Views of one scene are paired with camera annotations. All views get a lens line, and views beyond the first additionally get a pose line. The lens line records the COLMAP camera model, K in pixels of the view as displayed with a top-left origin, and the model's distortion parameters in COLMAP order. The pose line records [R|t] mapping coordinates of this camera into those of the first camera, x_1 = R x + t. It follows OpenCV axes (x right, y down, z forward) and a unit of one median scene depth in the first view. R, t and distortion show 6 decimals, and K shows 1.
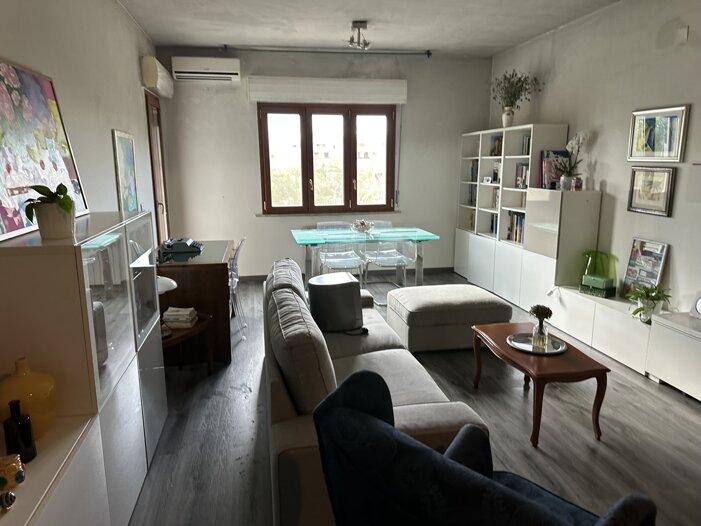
lens RADIAL K [[496.7, 0, 345.7], [0, 496.7, 256.2], [0, 0, 1]] dist [0.074188, -0.089723]
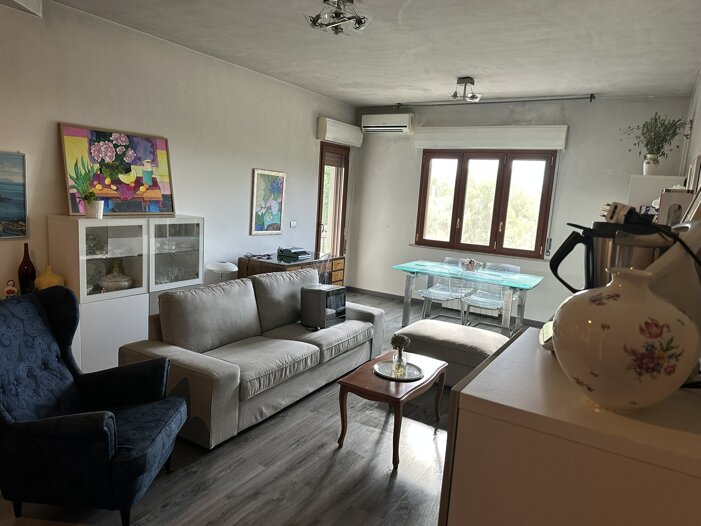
lens RADIAL K [[496.7, 0, 351.9], [0, 496.7, 261.2], [0, 0, 1]] dist [0.074188, -0.089723]
pose [[0.749465, 0.146081, -0.645726, 0.521429], [-0.189780, 0.981825, 0.001847, -0.022675], [0.634260, 0.121162, 0.763567, 0.041308]]
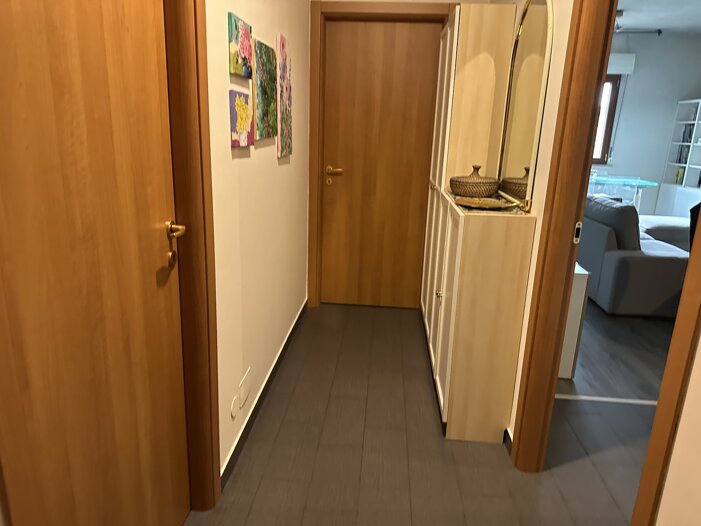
lens RADIAL K [[496.7, 0, 348.4], [0, 496.7, 257.5], [0, 0, 1]] dist [0.074188, -0.089723]
pose [[0.969512, 0.101949, -0.222829, -0.249331], [-0.086163, 0.993106, 0.079482, 0.104041], [0.229395, -0.057859, 0.971612, -0.391015]]
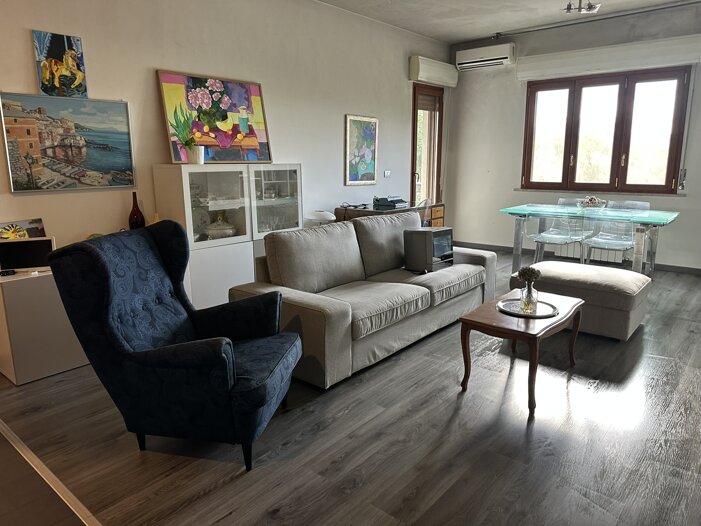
lens RADIAL K [[496.7, 0, 355.3], [0, 496.7, 252.9], [0, 0, 1]] dist [0.074188, -0.089723]
pose [[0.639489, 0.148247, -0.754372, 0.473823], [-0.141498, 0.987165, 0.074046, 0.022908], [0.755667, 0.059390, 0.652258, 0.063081]]
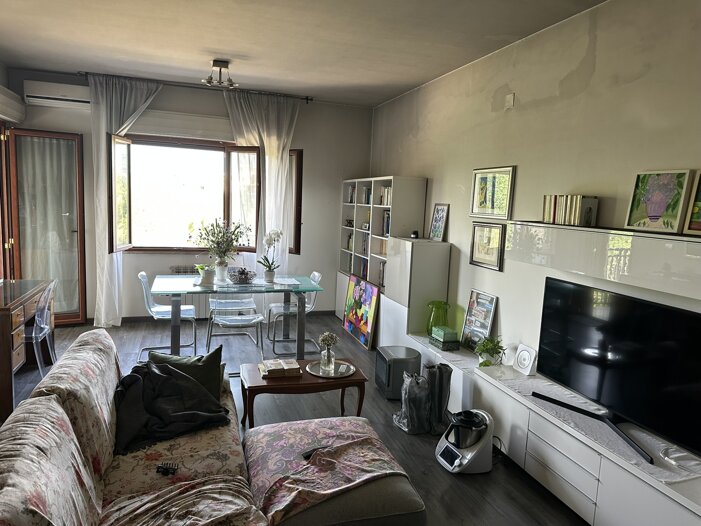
lens RADIAL K [[496.7, 0, 354.5], [0, 496.7, 260.1], [0, 0, 1]] dist [0.074188, -0.089723]
pose [[0.988856, 0.034185, 0.144897, 0.134488], [-0.024584, 0.997413, -0.067544, -0.016265], [-0.146831, 0.063229, 0.987139, 0.014155]]
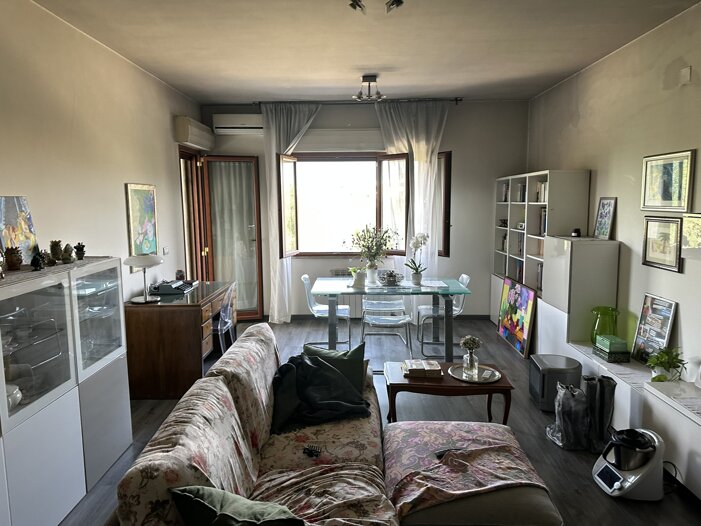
lens RADIAL K [[496.7, 0, 343.4], [0, 496.7, 258.2], [0, 0, 1]] dist [0.074188, -0.089723]
pose [[0.979692, 0.020648, -0.199441, 0.161963], [-0.034896, 0.997062, -0.068194, -0.014831], [0.197446, 0.073769, 0.977534, 0.001400]]
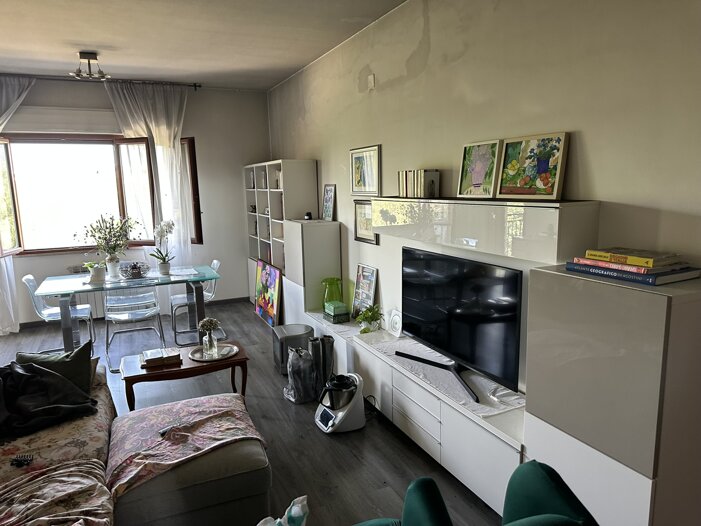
lens RADIAL K [[496.7, 0, 355.1], [0, 496.7, 266.0], [0, 0, 1]] dist [0.074188, -0.089723]
pose [[0.967235, -0.057955, 0.247180, 0.220717], [0.064554, 0.997740, -0.018670, -0.009469], [-0.245539, 0.034014, 0.968790, -0.033567]]
